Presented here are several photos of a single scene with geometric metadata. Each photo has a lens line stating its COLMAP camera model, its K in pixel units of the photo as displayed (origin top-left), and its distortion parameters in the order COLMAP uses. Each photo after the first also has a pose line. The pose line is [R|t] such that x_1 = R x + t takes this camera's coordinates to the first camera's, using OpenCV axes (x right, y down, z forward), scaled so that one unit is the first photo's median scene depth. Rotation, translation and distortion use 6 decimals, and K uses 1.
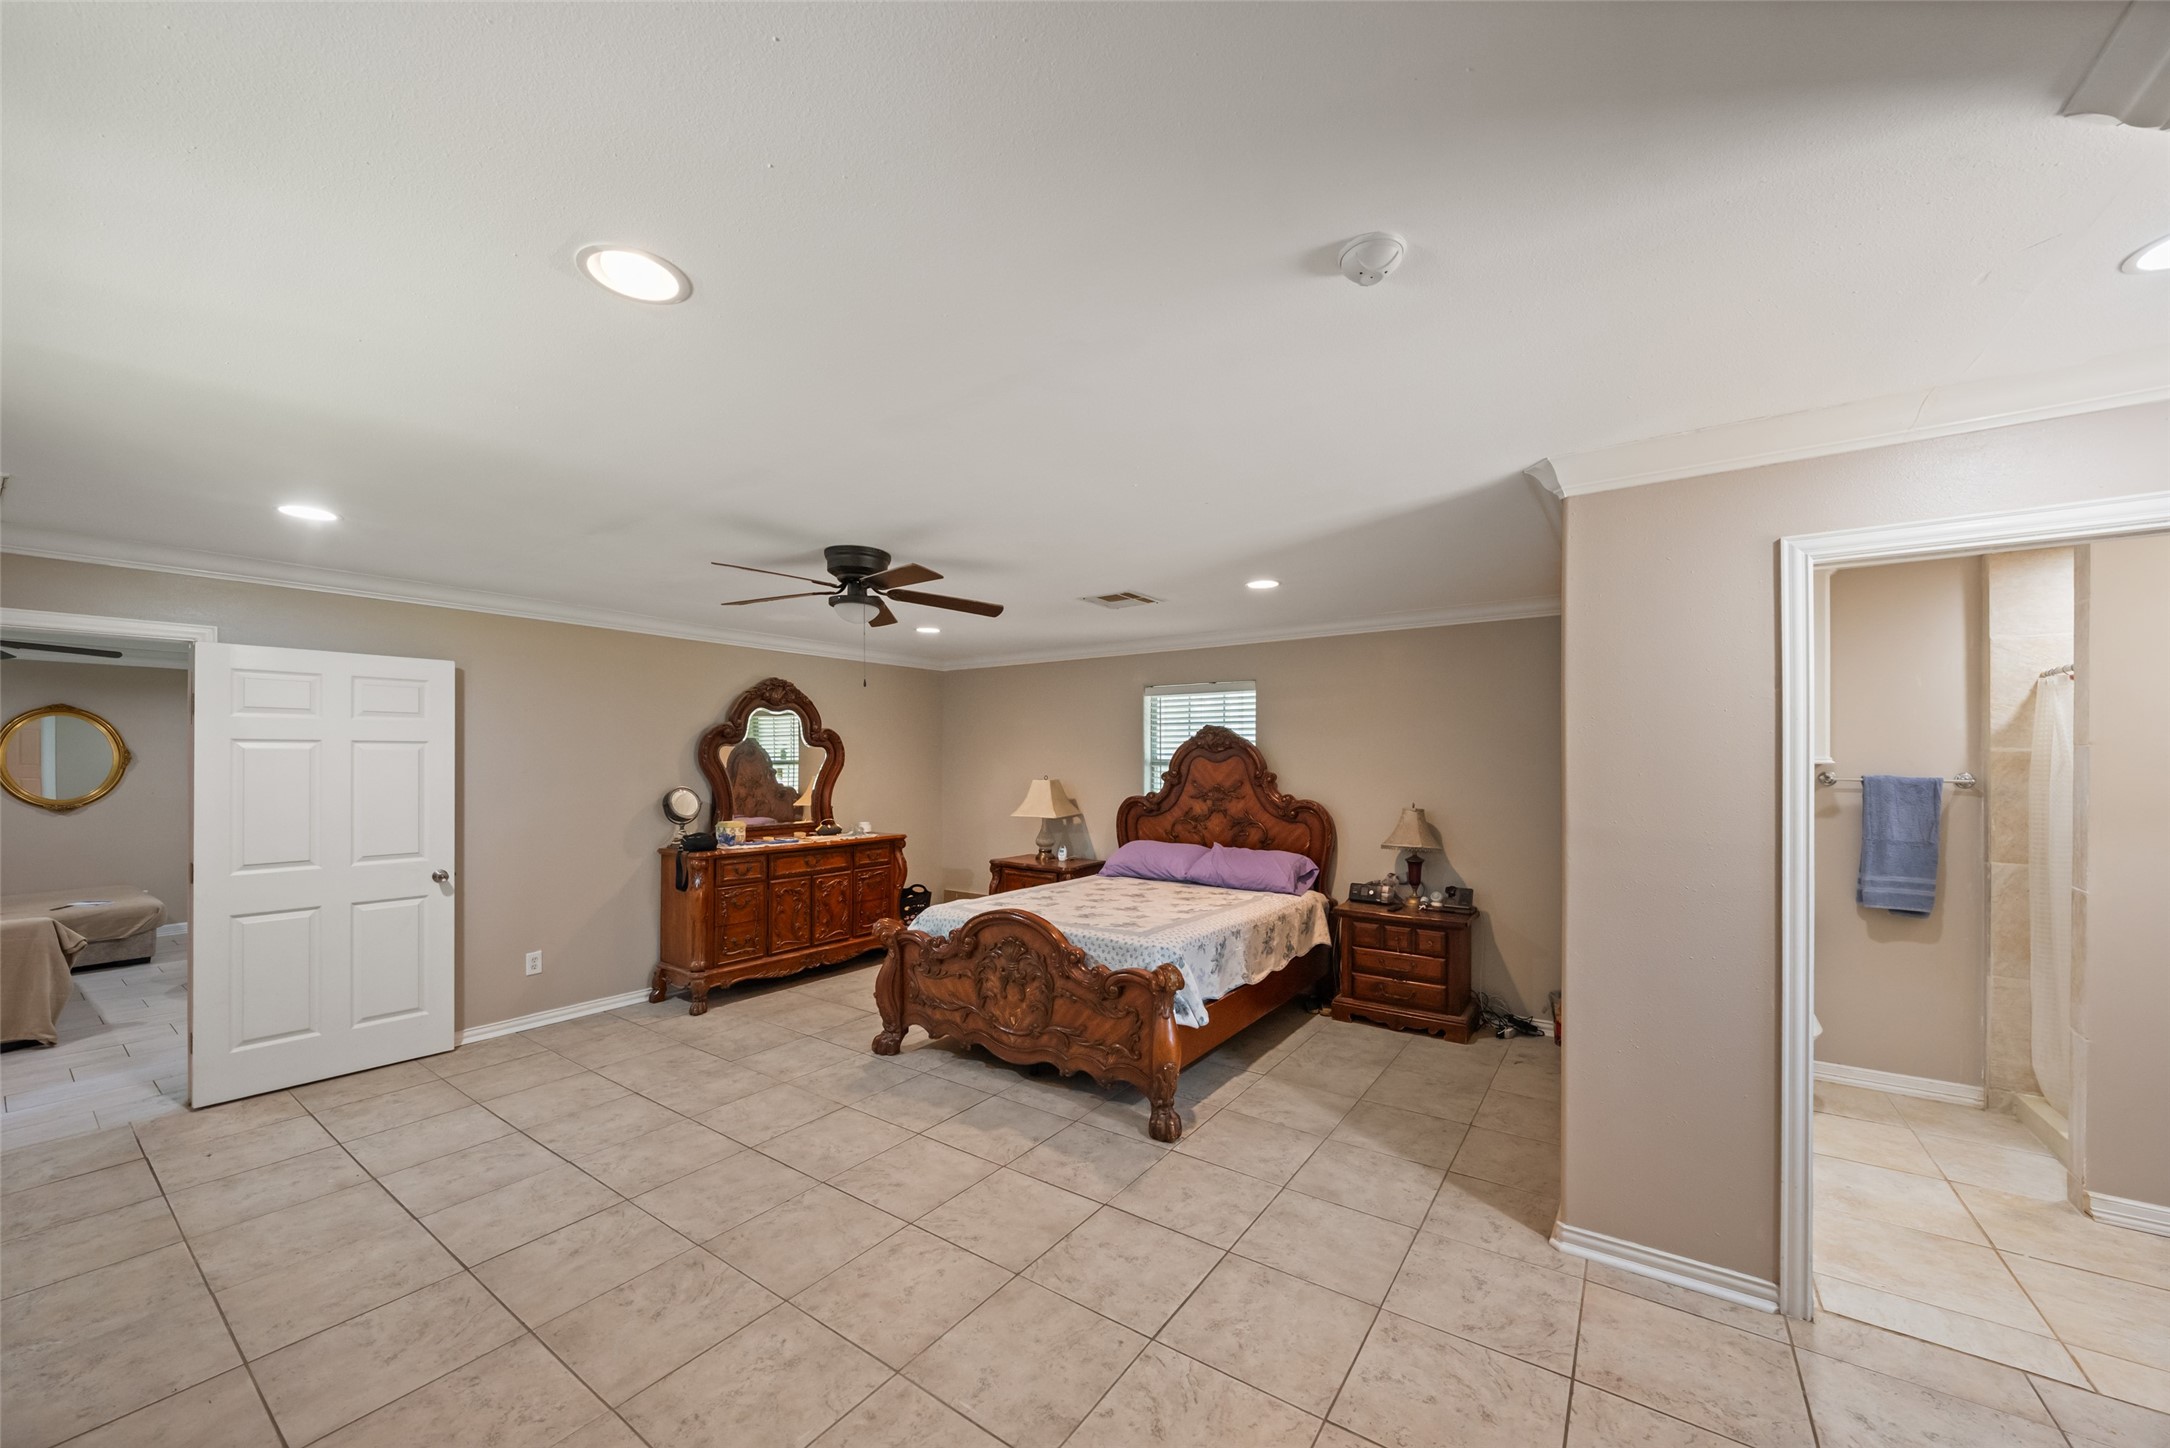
lens RADIAL K [[809.2, 0, 1098.6], [0, 809.2, 761.8], [0, 0, 1]] dist [-0.003100, 0.000560]
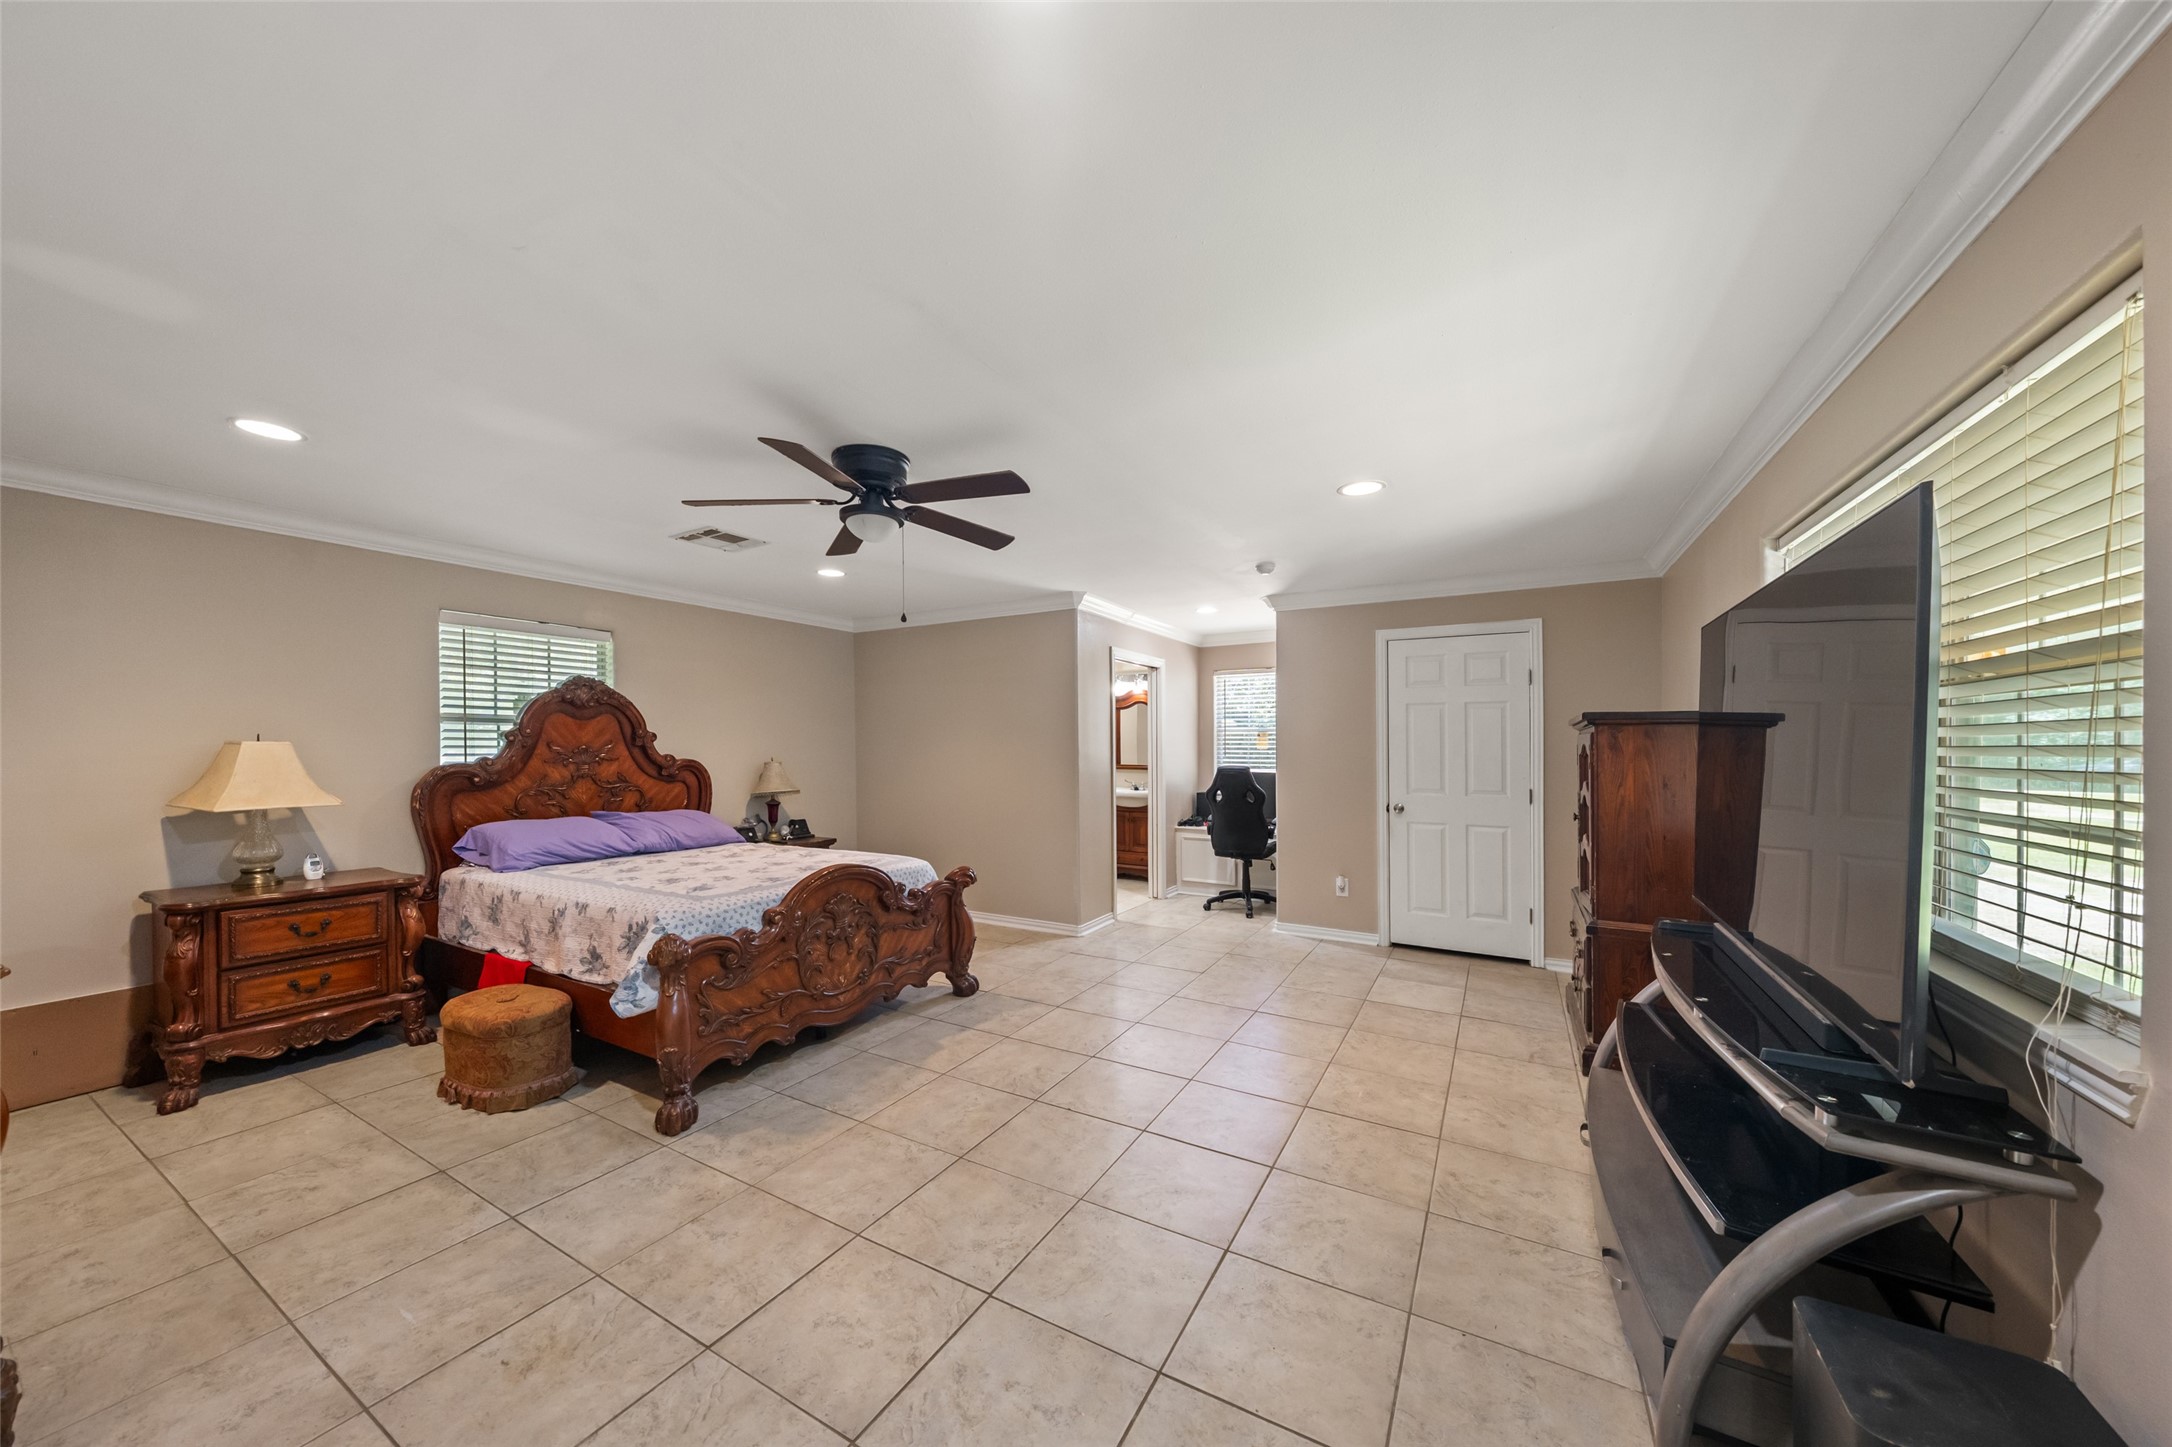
lens RADIAL K [[744.0, 0, 1085.9], [0, 744.0, 737.5], [0, 0, 1]] dist [-0.001917, -0.000159]
pose [[-0.089753, 0.004602, 0.995953, -0.916987], [-0.001903, 0.999987, -0.004792, 0.028897], [-0.995962, -0.002326, -0.089743, 0.703872]]
